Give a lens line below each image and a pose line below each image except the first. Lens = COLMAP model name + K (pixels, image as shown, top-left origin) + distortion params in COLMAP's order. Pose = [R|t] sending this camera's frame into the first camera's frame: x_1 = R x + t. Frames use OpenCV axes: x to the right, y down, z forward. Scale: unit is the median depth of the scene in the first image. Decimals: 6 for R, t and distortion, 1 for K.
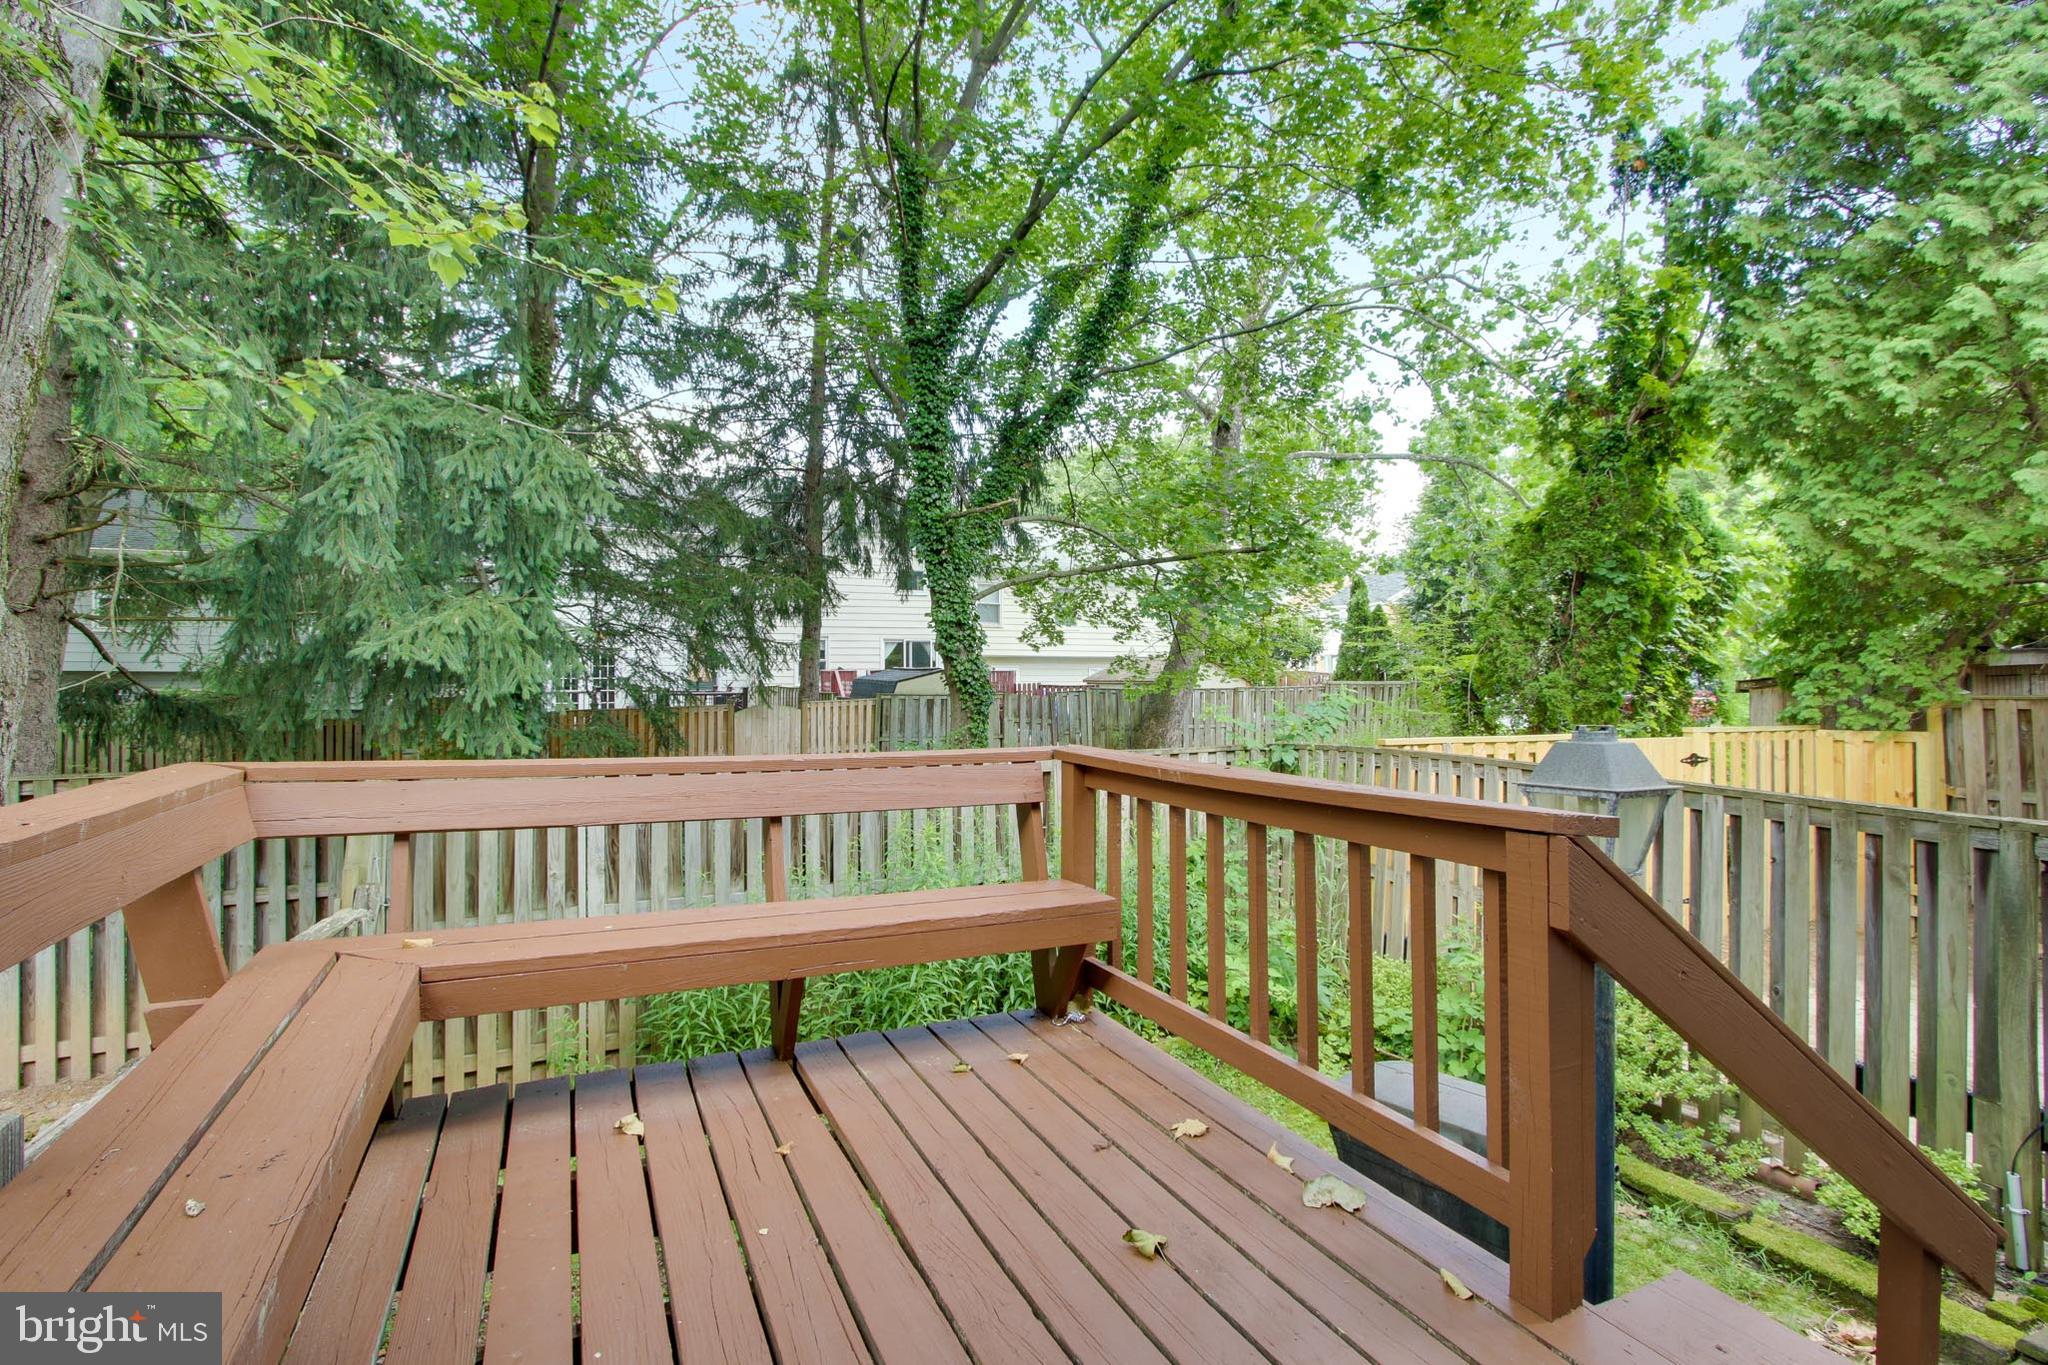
lens RADIAL K [[981.8, 0, 1038.5], [0, 981.8, 665.6], [0, 0, 1]] dist [-0.026951, 0.006562]
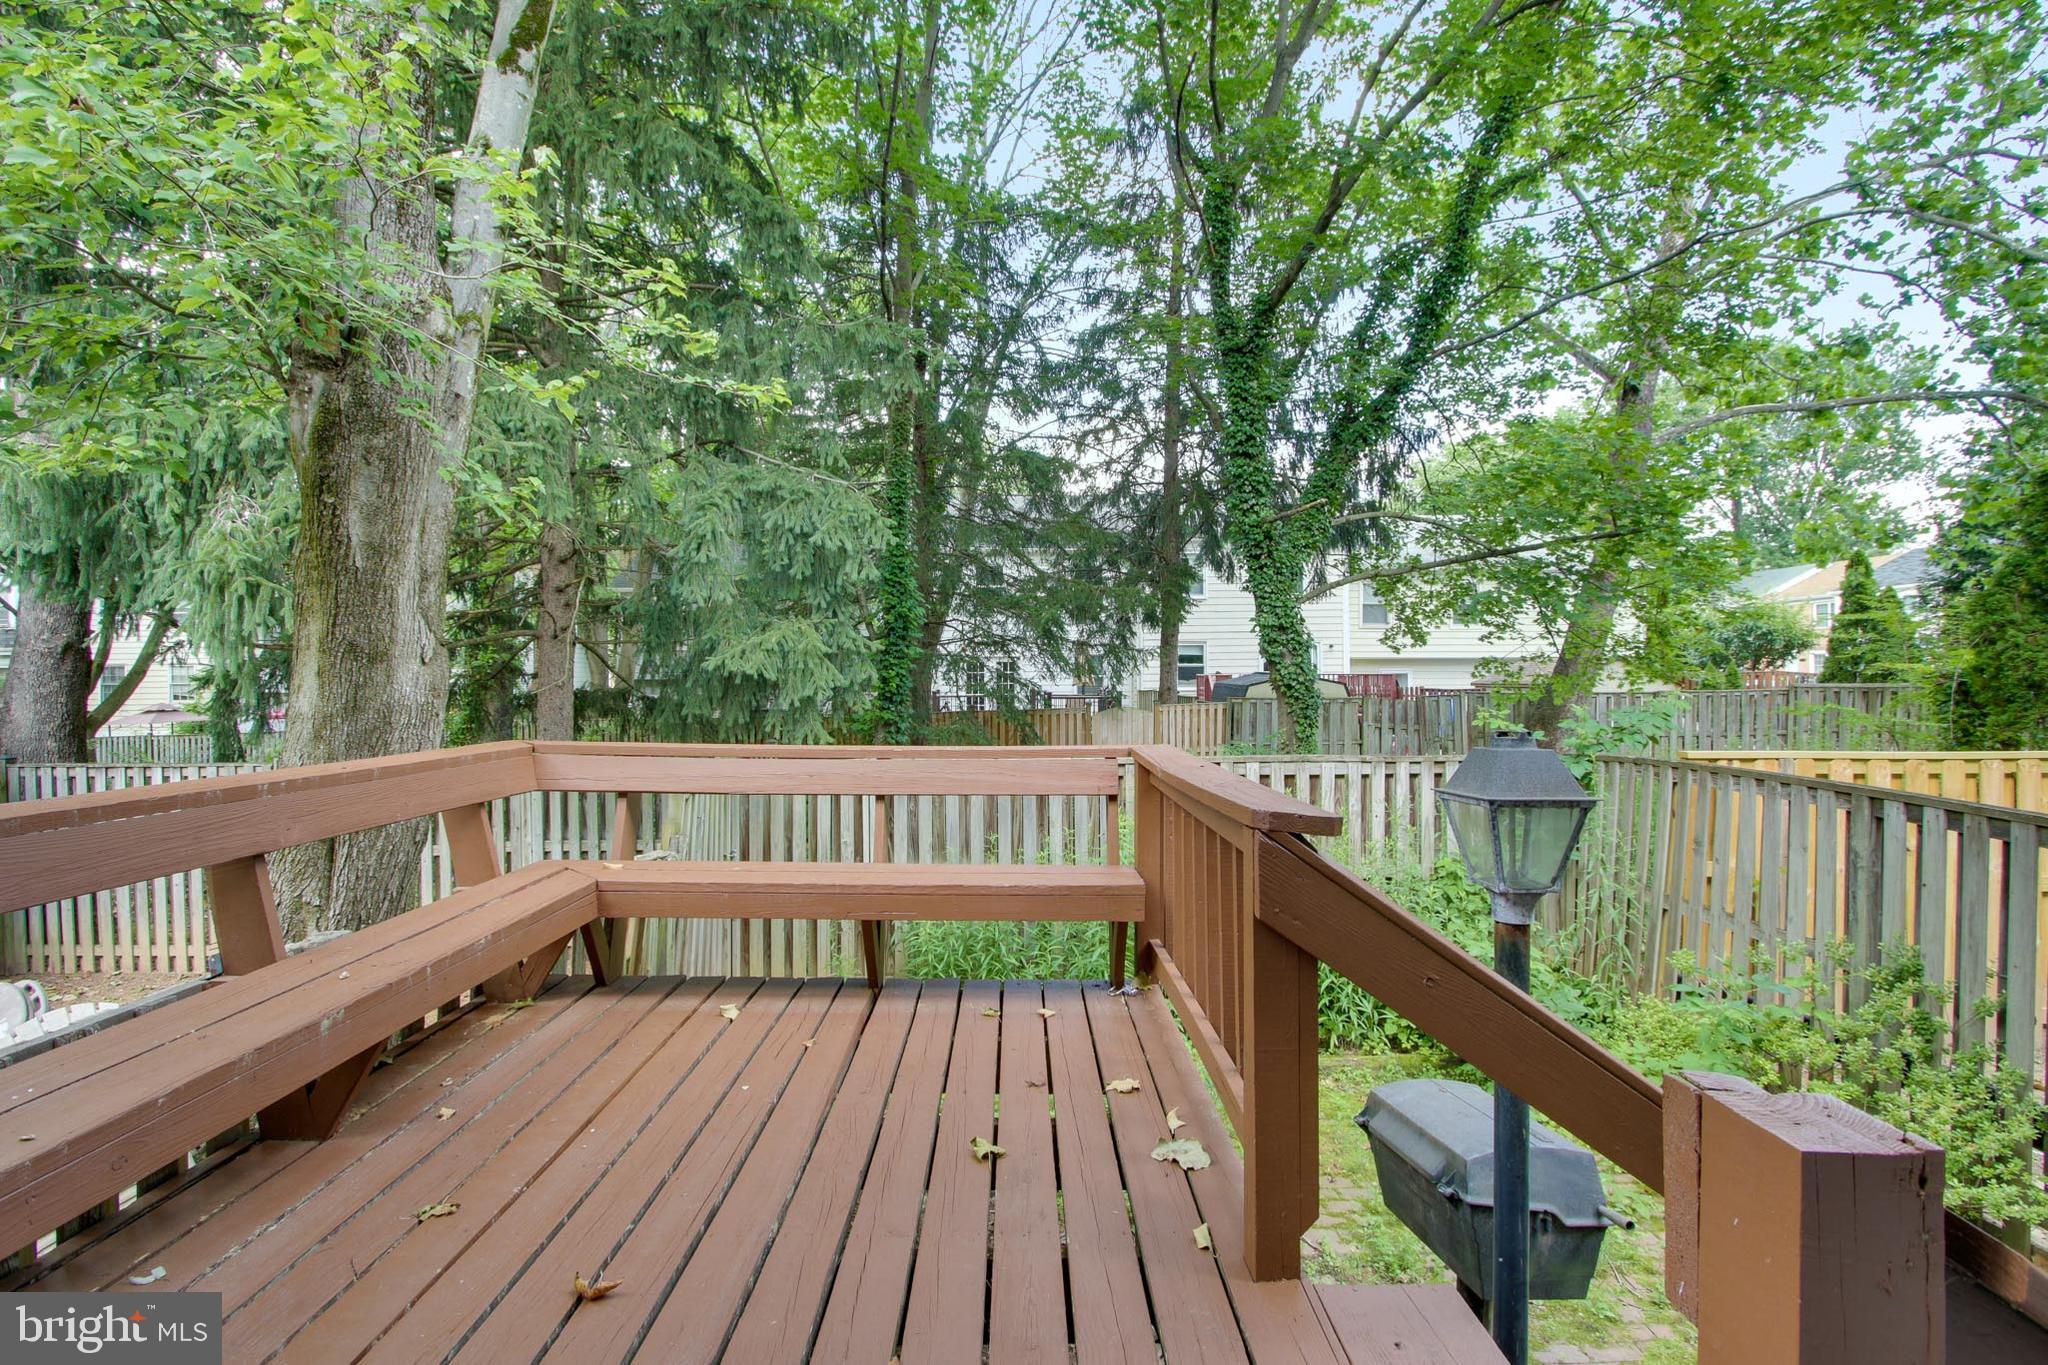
lens RADIAL K [[979.0, 0, 1024.0], [0, 979.0, 682.5], [0, 0, 1]] dist [-0.015504, 0.000648]
pose [[0.901572, -0.004189, -0.432610, 0.082878], [0.009719, 0.999897, 0.010572, 0.000146], [0.432521, -0.013736, 0.901519, -0.007438]]
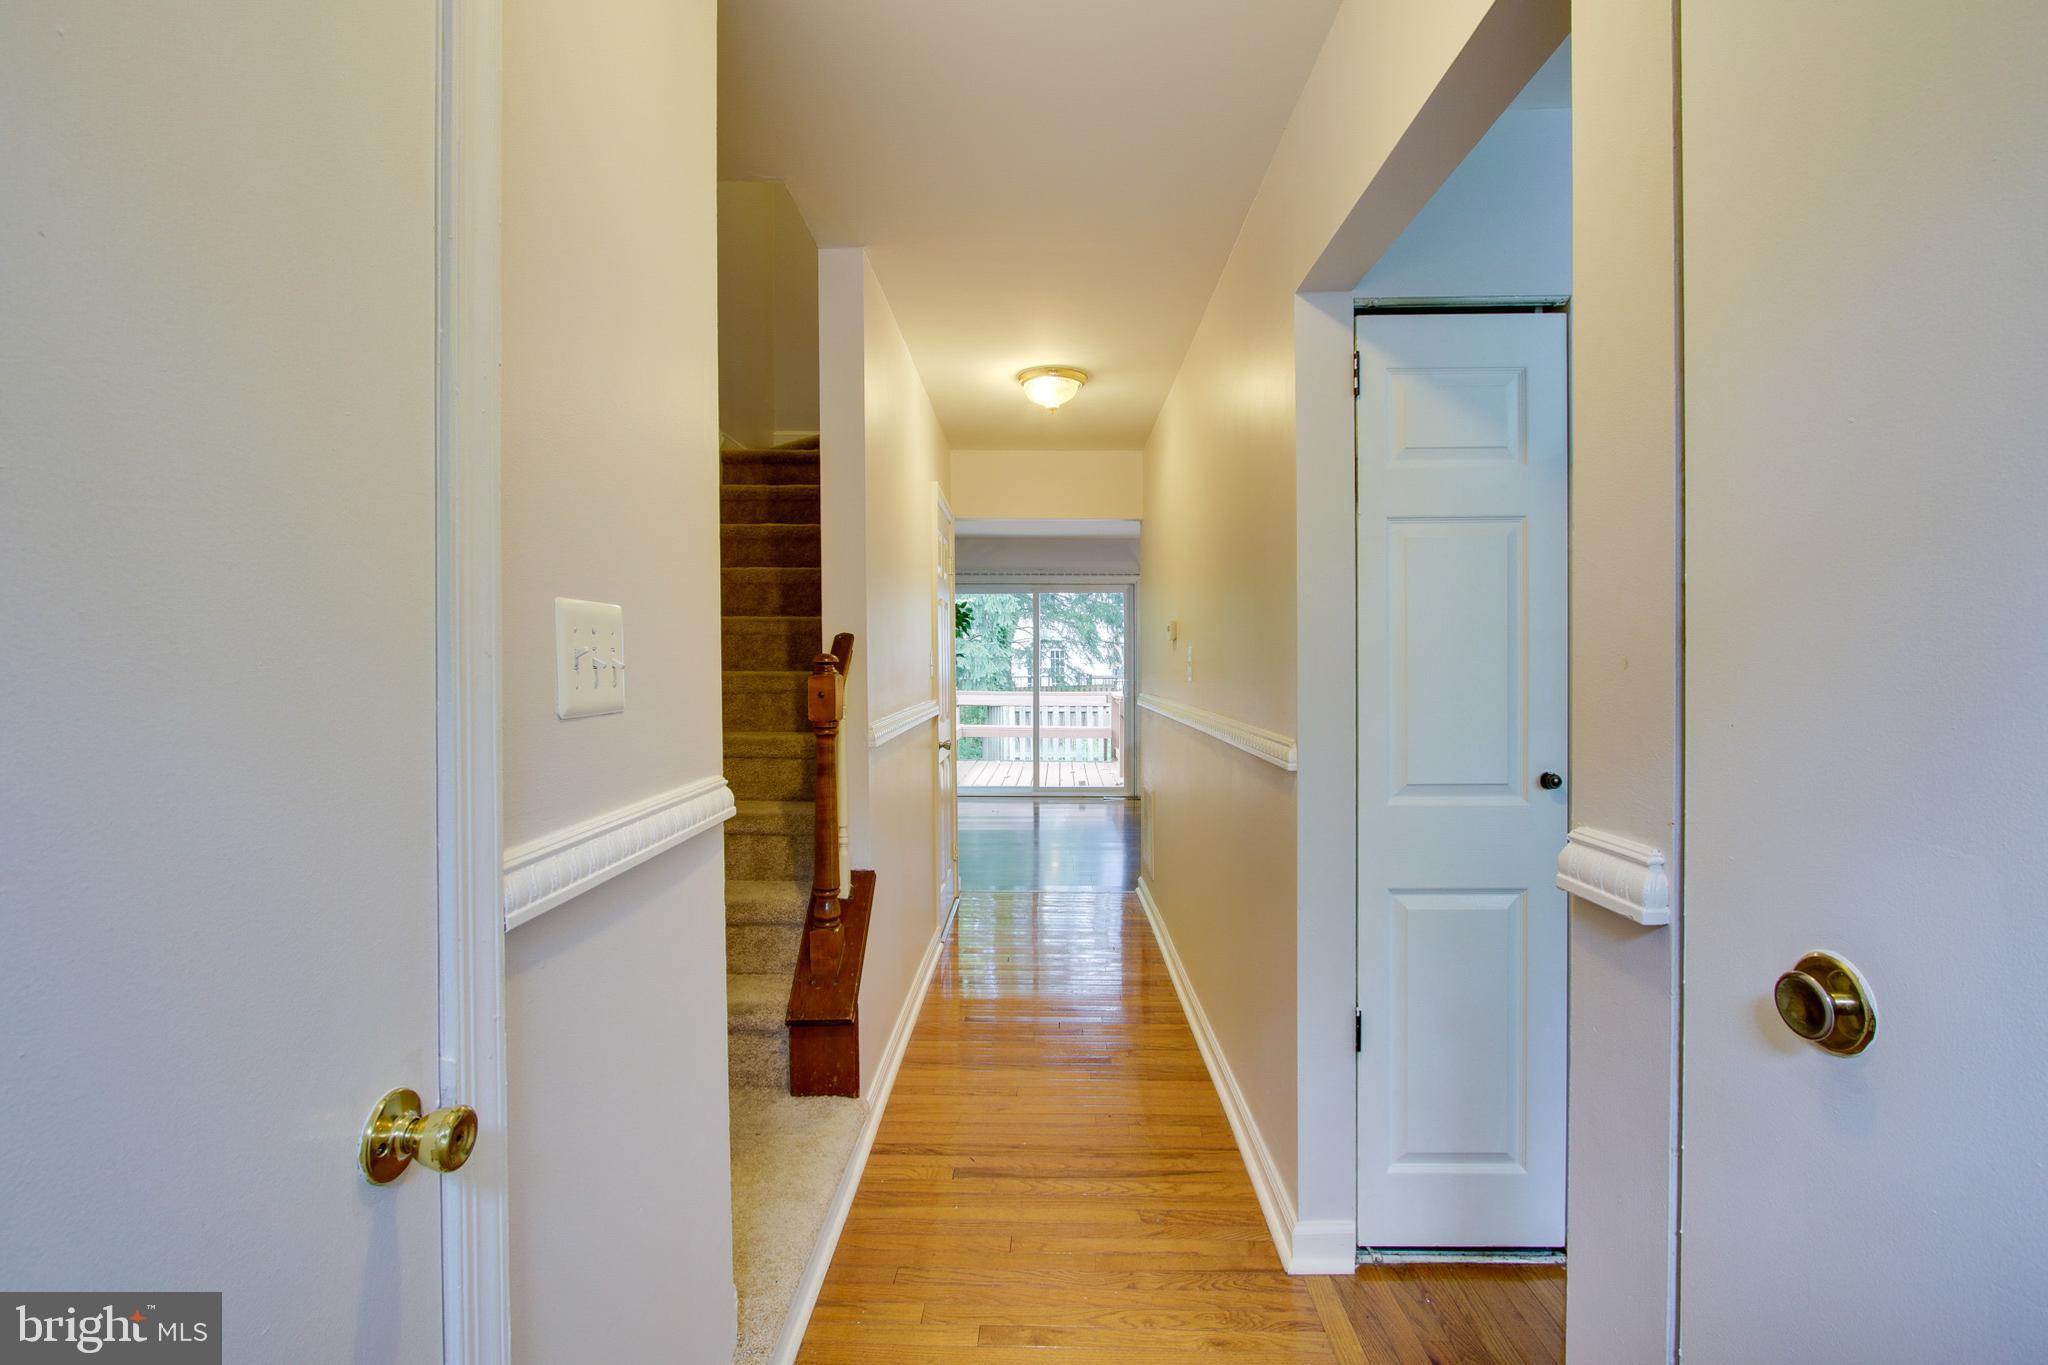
lens RADIAL K [[979.0, 0, 1024.0], [0, 979.0, 682.5], [0, 0, 1]] dist [-0.015504, 0.000648]
pose [[0.880537, -0.003676, -0.473962, 0.307431], [0.018900, 0.999447, 0.027362, -0.009836], [0.473600, -0.033051, 0.880120, -0.491849]]
